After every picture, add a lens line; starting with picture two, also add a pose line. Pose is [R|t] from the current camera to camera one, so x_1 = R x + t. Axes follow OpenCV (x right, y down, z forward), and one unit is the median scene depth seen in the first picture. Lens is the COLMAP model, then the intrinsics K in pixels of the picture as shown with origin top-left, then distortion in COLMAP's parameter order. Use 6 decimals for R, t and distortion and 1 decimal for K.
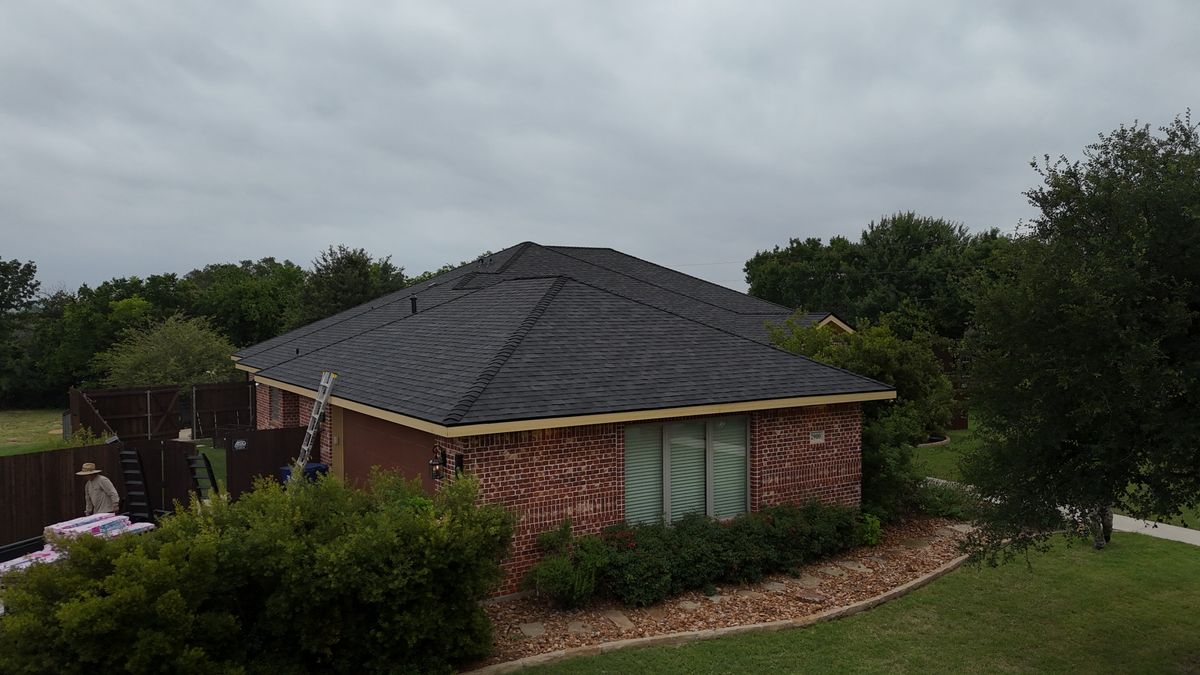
lens RADIAL K [[878.3, 0, 600.0], [0, 878.3, 337.5], [0, 0, 1]] dist [0.056837, -0.042506]
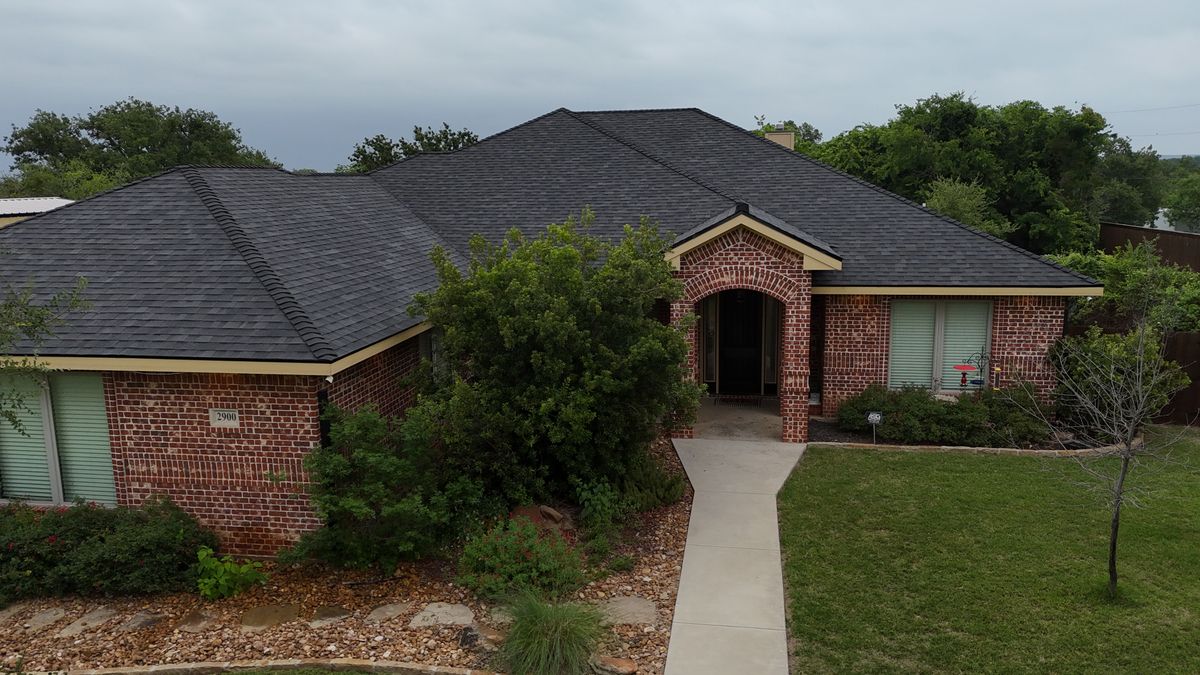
lens RADIAL K [[878.3, 0, 600.0], [0, 878.3, 337.5], [0, 0, 1]] dist [0.056837, -0.042506]
pose [[0.728812, 0.112913, -0.675340, 0.907711], [-0.003988, 0.986993, 0.160715, -0.055462], [0.684702, -0.114437, 0.719783, 0.732831]]
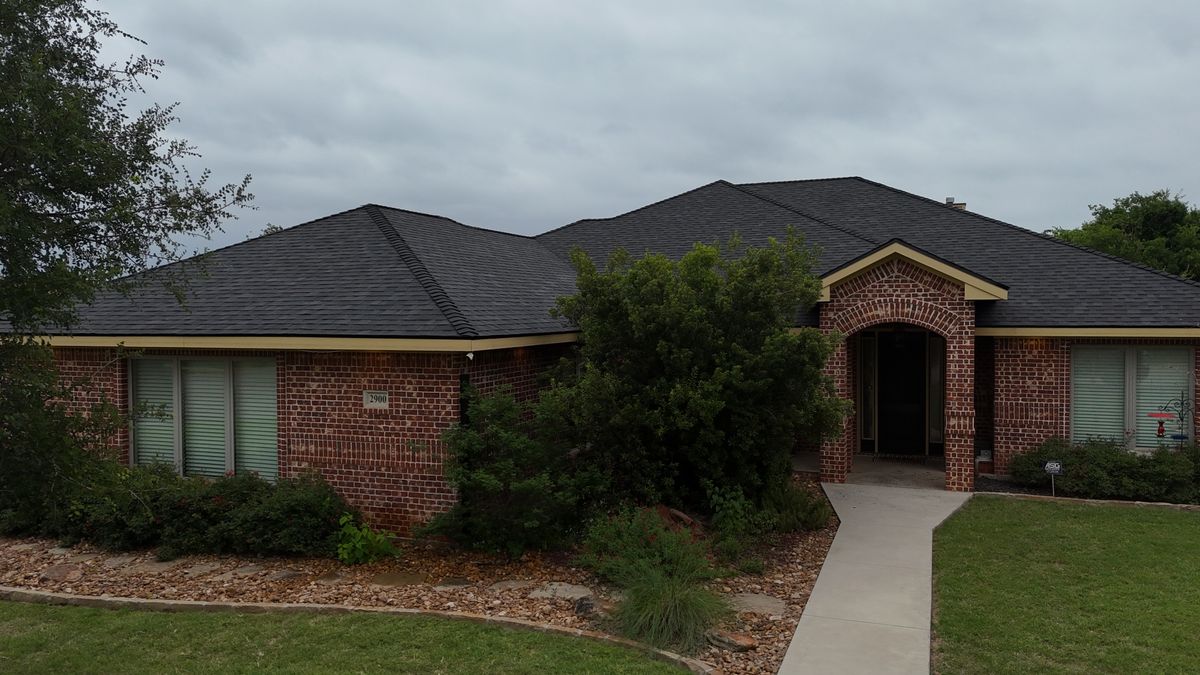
lens RADIAL K [[878.3, 0, 600.0], [0, 878.3, 337.5], [0, 0, 1]] dist [0.056837, -0.042506]
pose [[0.581922, 0.026073, -0.812827, 0.933854], [-0.019330, 0.999647, 0.018227, 0.048012], [0.813015, 0.005106, 0.582221, 0.747801]]
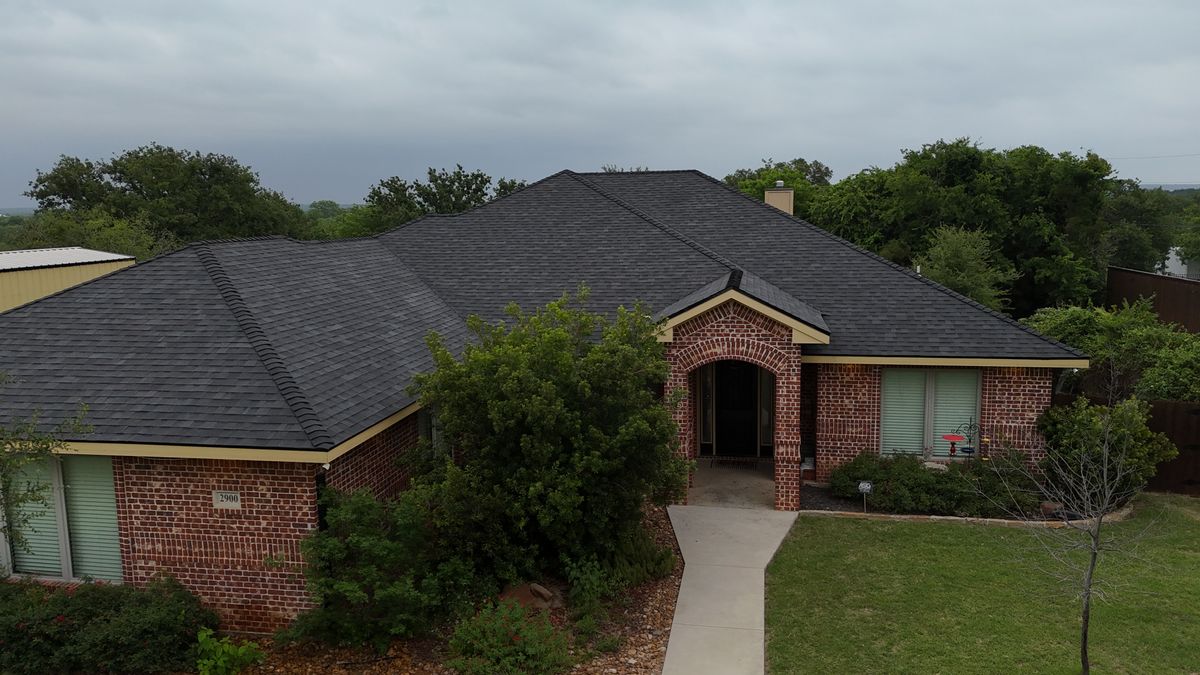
lens RADIAL K [[878.3, 0, 600.0], [0, 878.3, 337.5], [0, 0, 1]] dist [0.056837, -0.042506]
pose [[0.716942, 0.091113, -0.691153, 0.936736], [-0.002654, 0.991772, 0.127989, -0.103608], [0.697128, -0.089927, 0.711285, 0.733487]]
